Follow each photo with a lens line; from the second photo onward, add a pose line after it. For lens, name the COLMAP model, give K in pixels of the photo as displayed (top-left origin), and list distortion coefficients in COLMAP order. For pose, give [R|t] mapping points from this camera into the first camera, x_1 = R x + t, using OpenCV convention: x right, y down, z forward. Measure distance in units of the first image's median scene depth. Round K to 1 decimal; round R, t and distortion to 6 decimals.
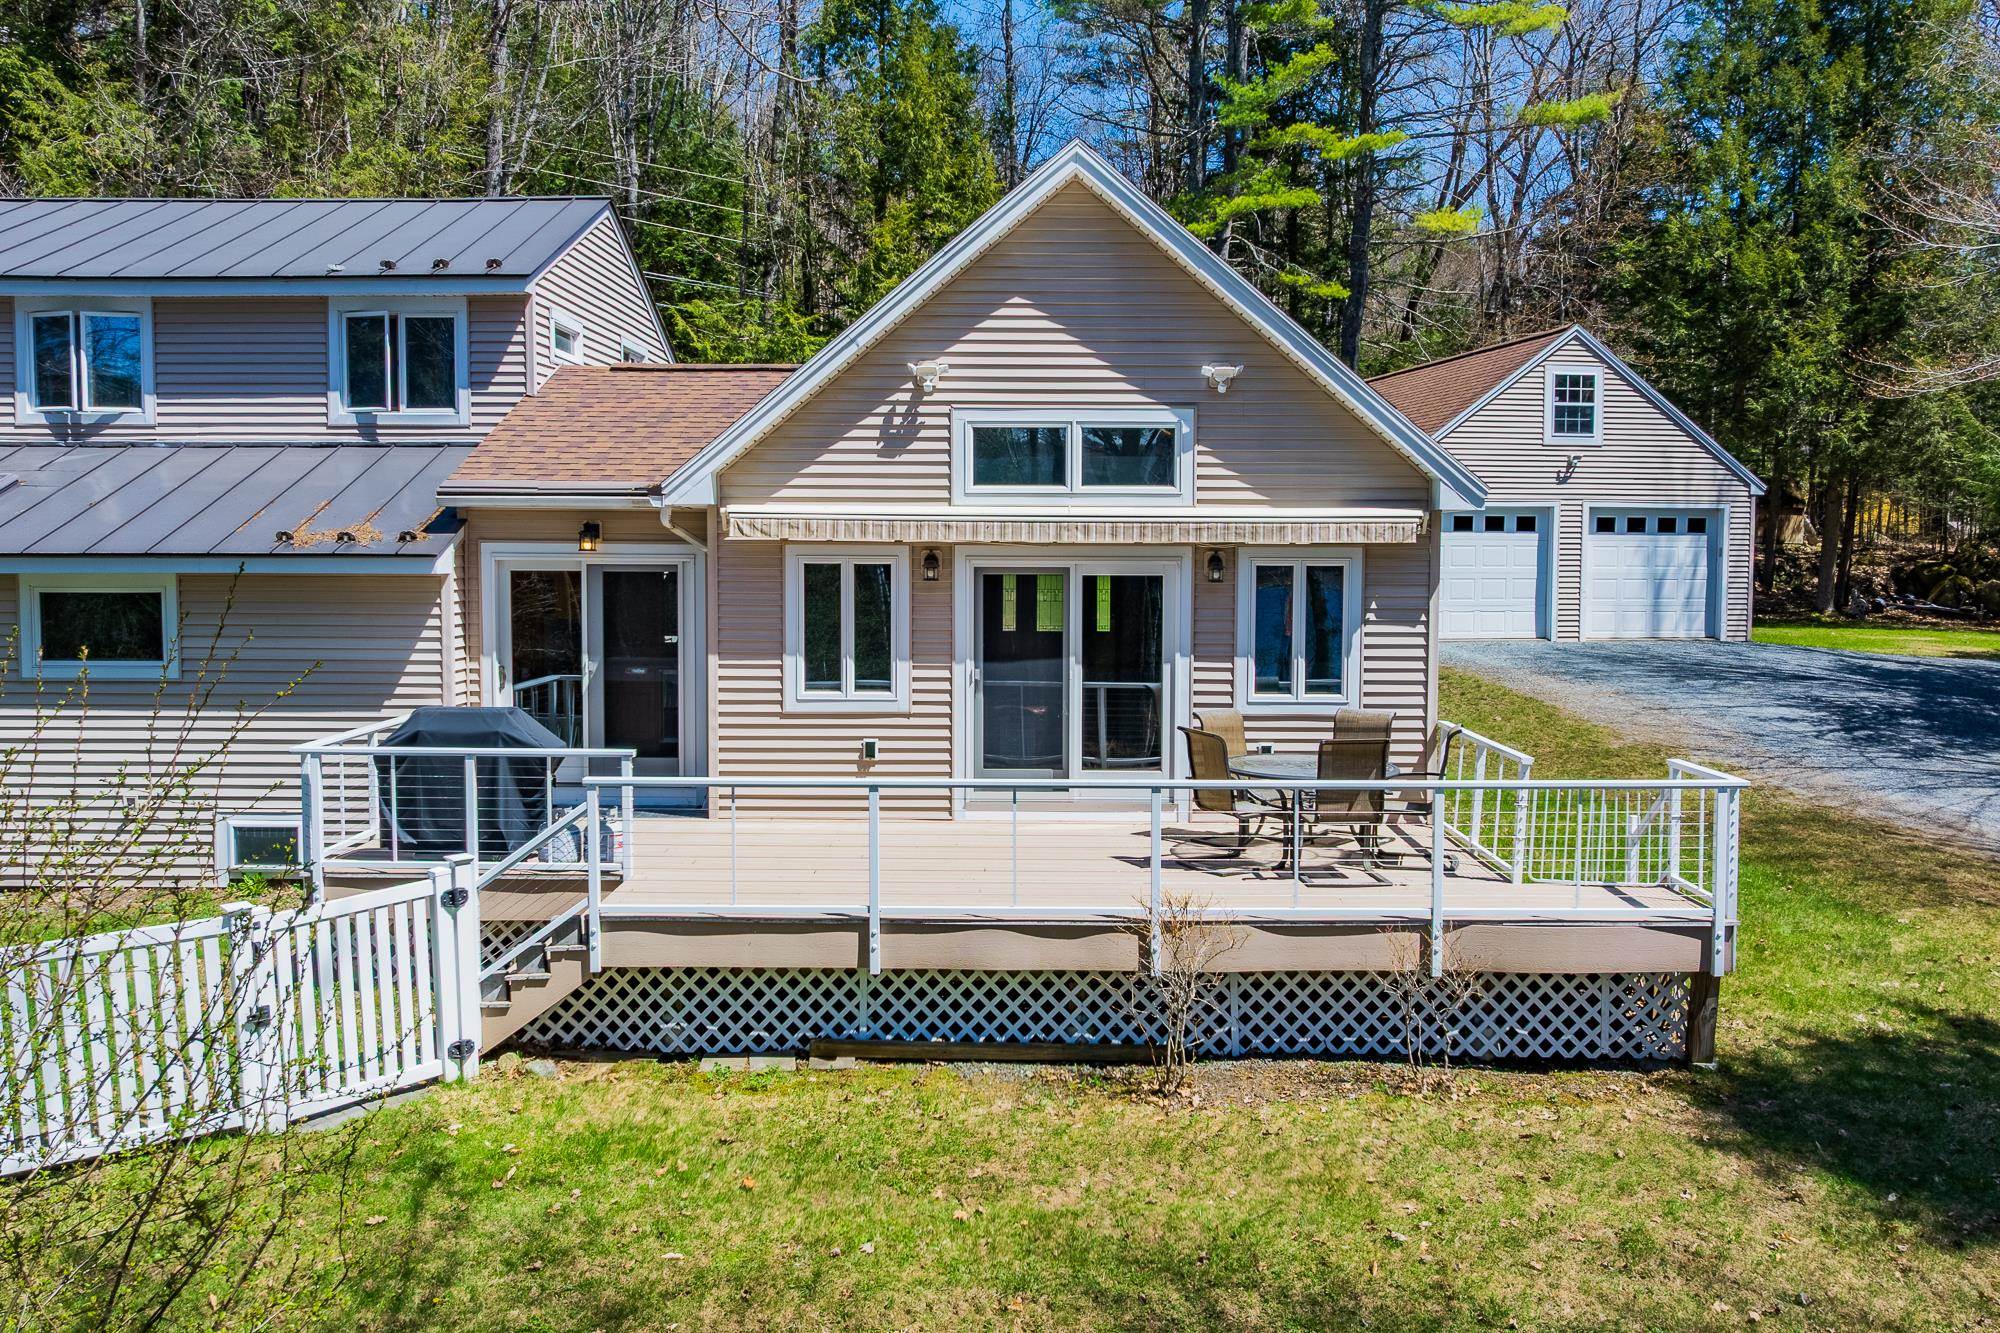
lens RADIAL K [[1673.0, 0, 1046.9], [0, 1673.0, 664.8], [0, 0, 1]] dist [0.001268, -0.068924]
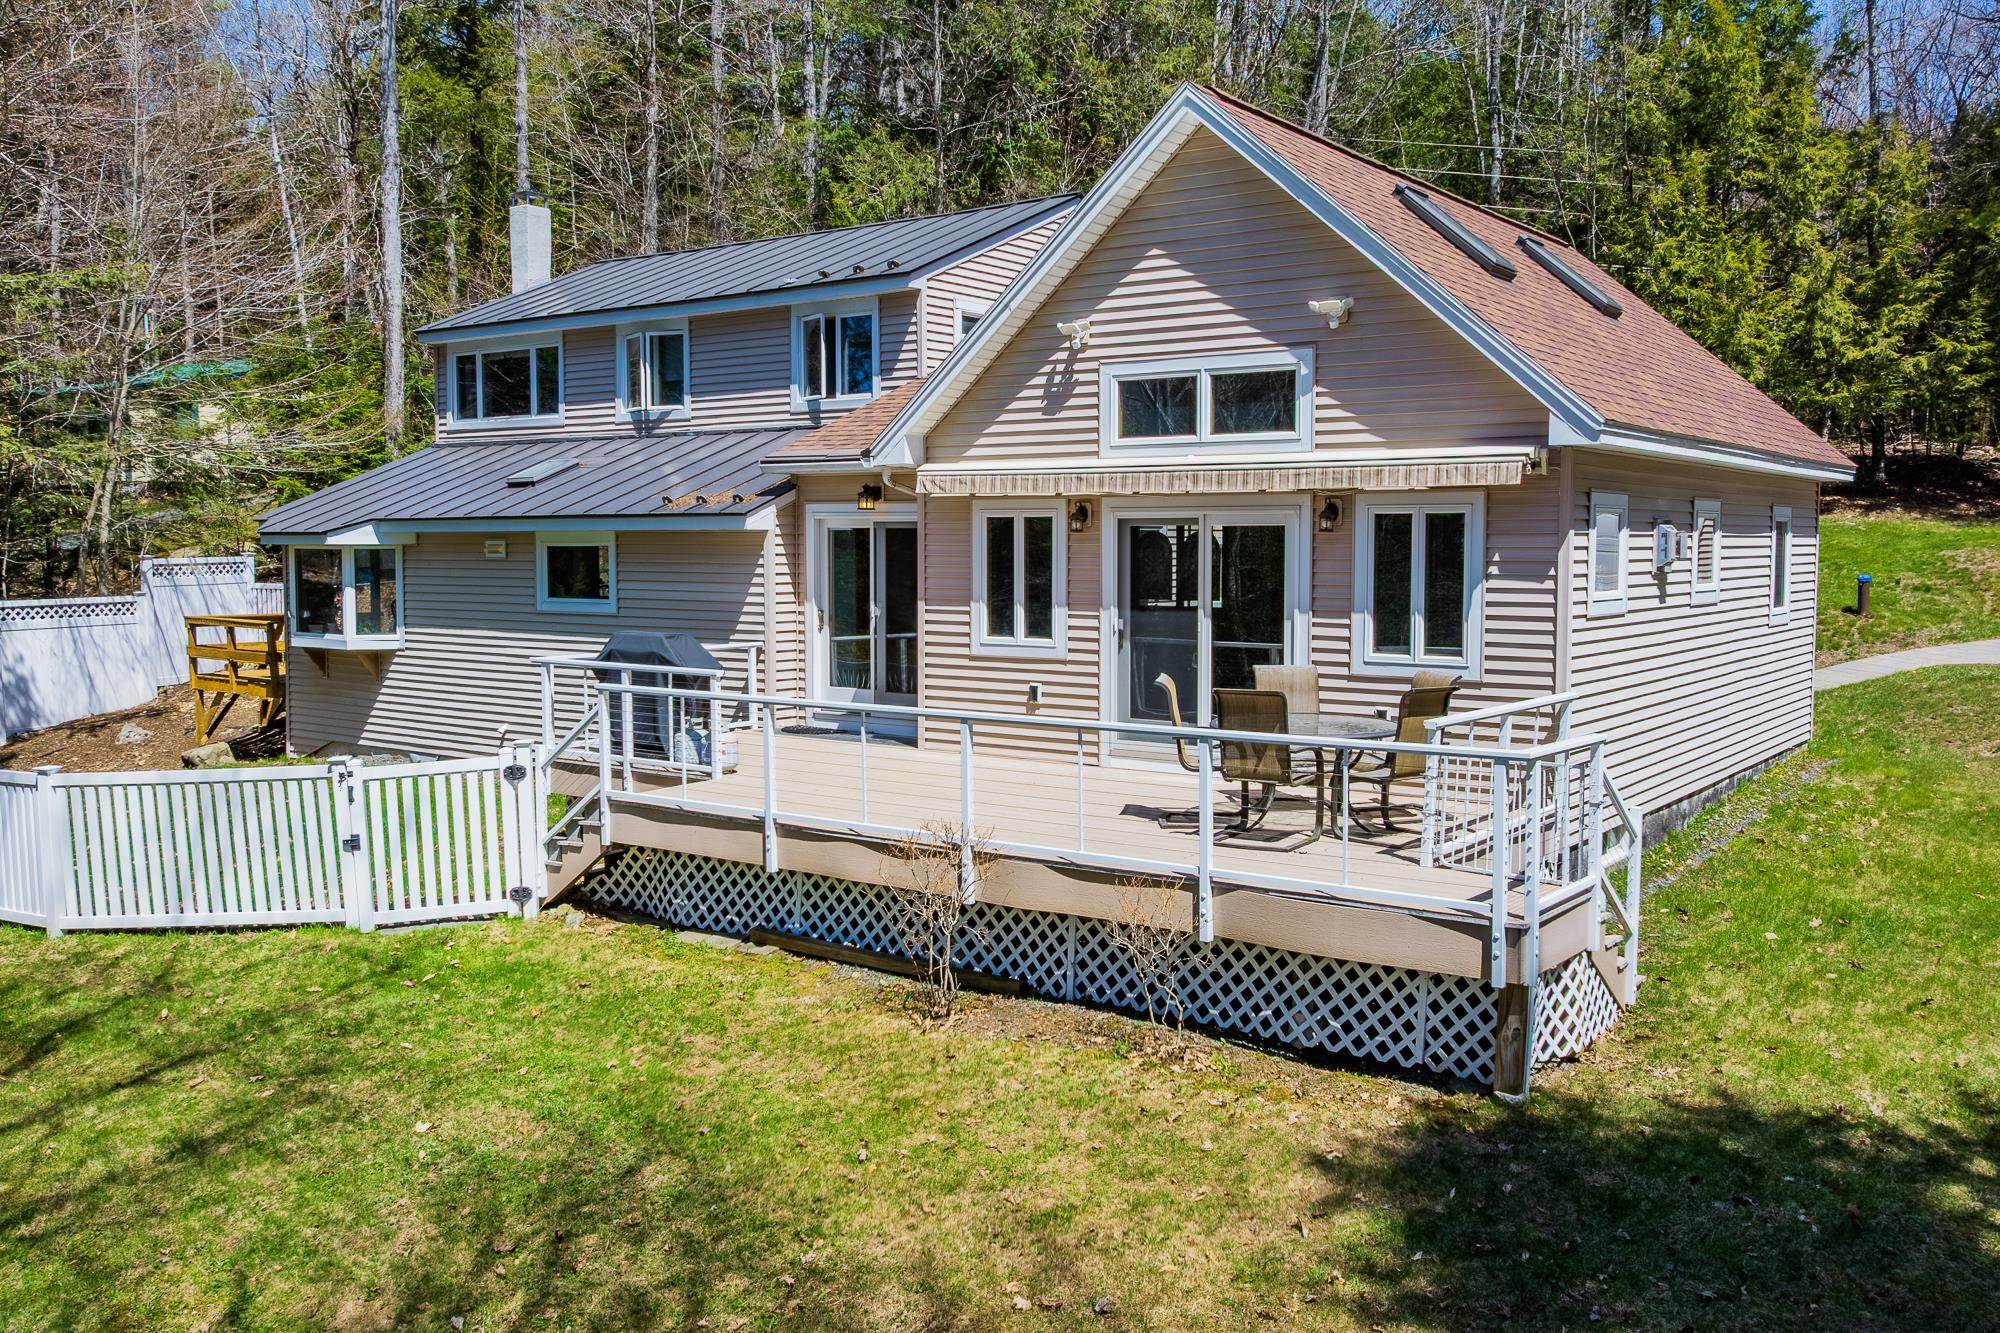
lens RADIAL K [[1673.0, 0, 1046.9], [0, 1673.0, 664.8], [0, 0, 1]] dist [0.001268, -0.068924]
pose [[0.816982, 0.039572, -0.575304, 0.513348], [-0.039104, 0.999148, 0.013195, 0.018812], [0.575336, 0.011717, 0.817833, 0.144435]]
